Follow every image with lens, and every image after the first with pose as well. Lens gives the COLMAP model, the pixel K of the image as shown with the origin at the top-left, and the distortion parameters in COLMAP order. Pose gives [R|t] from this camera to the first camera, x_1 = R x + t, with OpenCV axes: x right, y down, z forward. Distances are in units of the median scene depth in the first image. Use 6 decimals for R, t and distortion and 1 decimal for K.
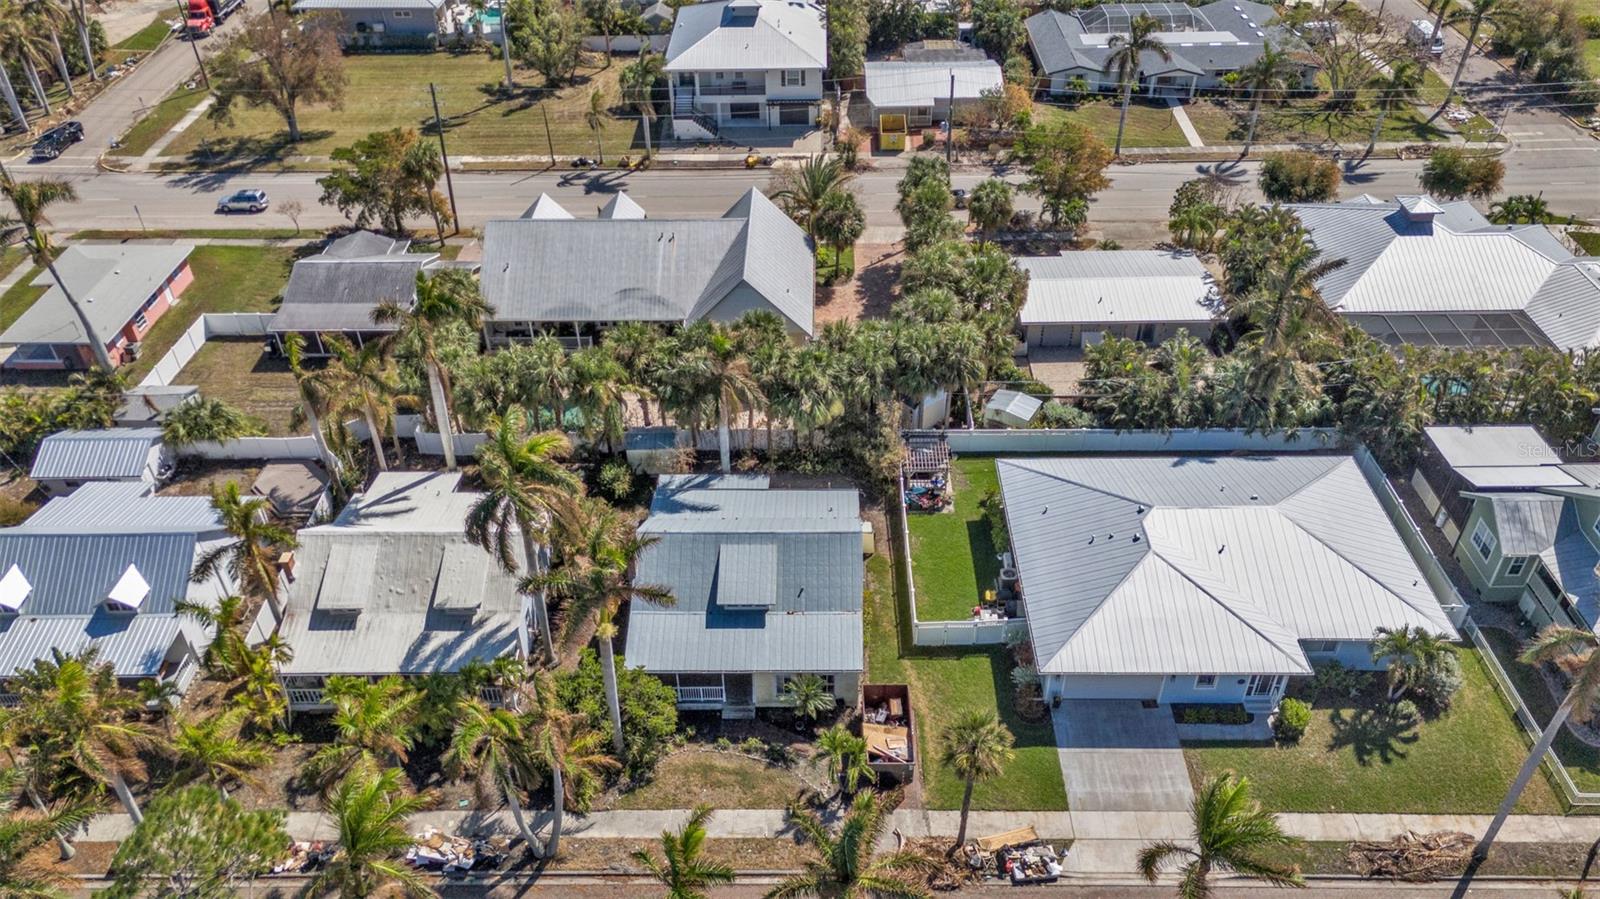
lens RADIAL K [[1187.6, 0, 805.2], [0, 1187.6, 445.3], [0, 0, 1]] dist [0.060326, -0.051257]
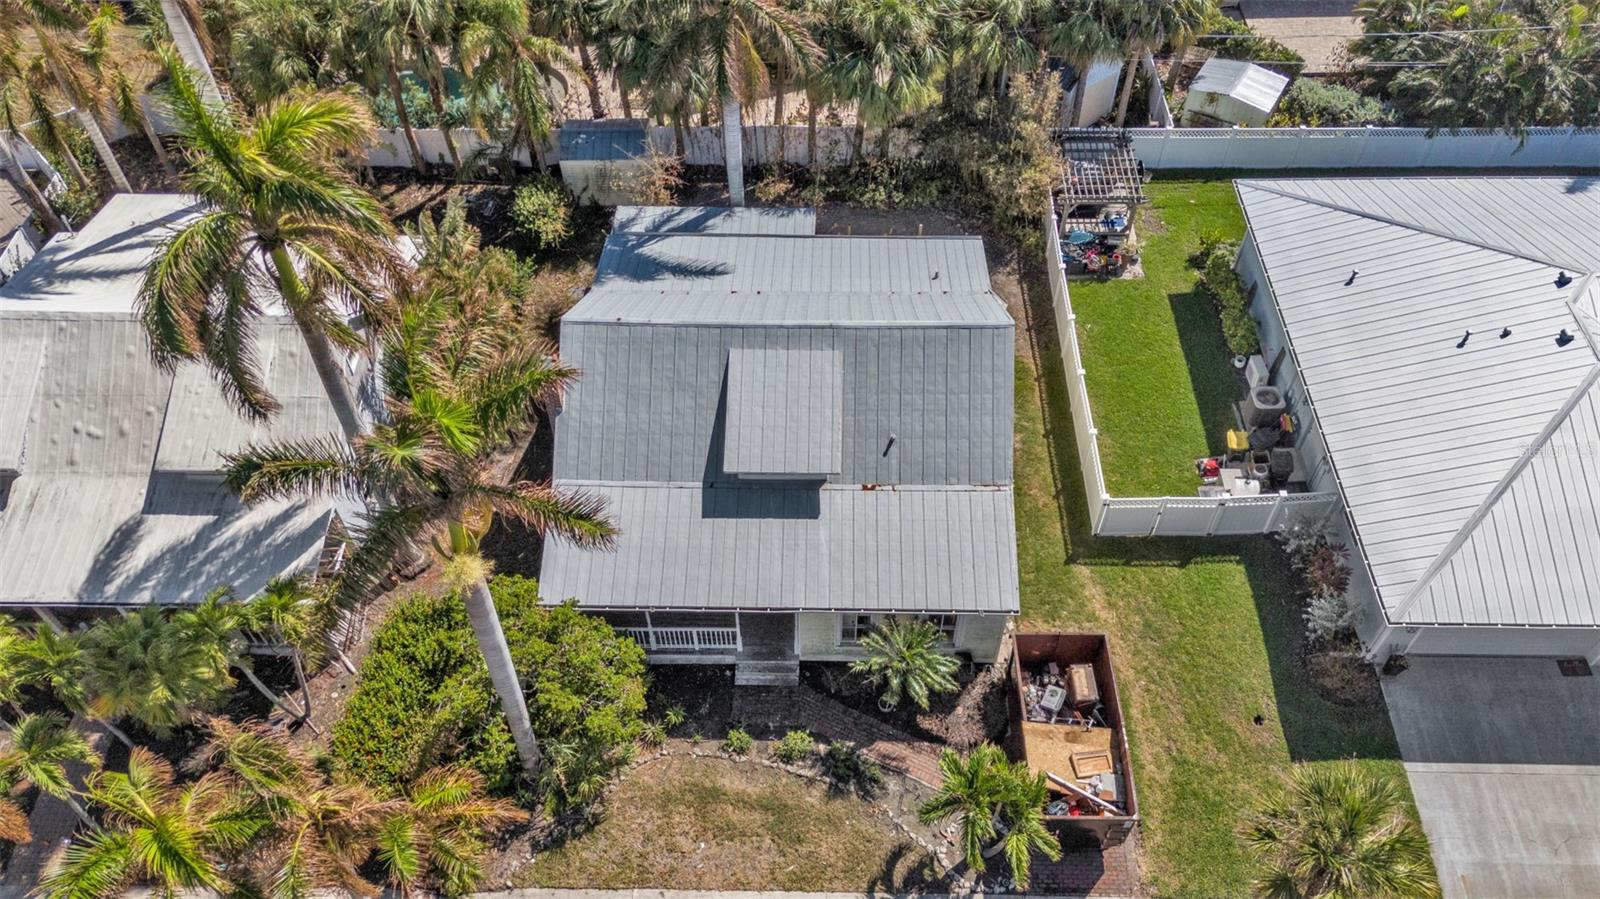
lens RADIAL K [[1187.6, 0, 800.6], [0, 1187.6, 454.0], [0, 0, 1]] dist [0.060326, -0.051257]
pose [[0.999936, 0.008957, -0.006936, -0.037901], [-0.007189, 0.974881, 0.222612, 0.015418], [0.008756, -0.222548, 0.974883, 0.507150]]
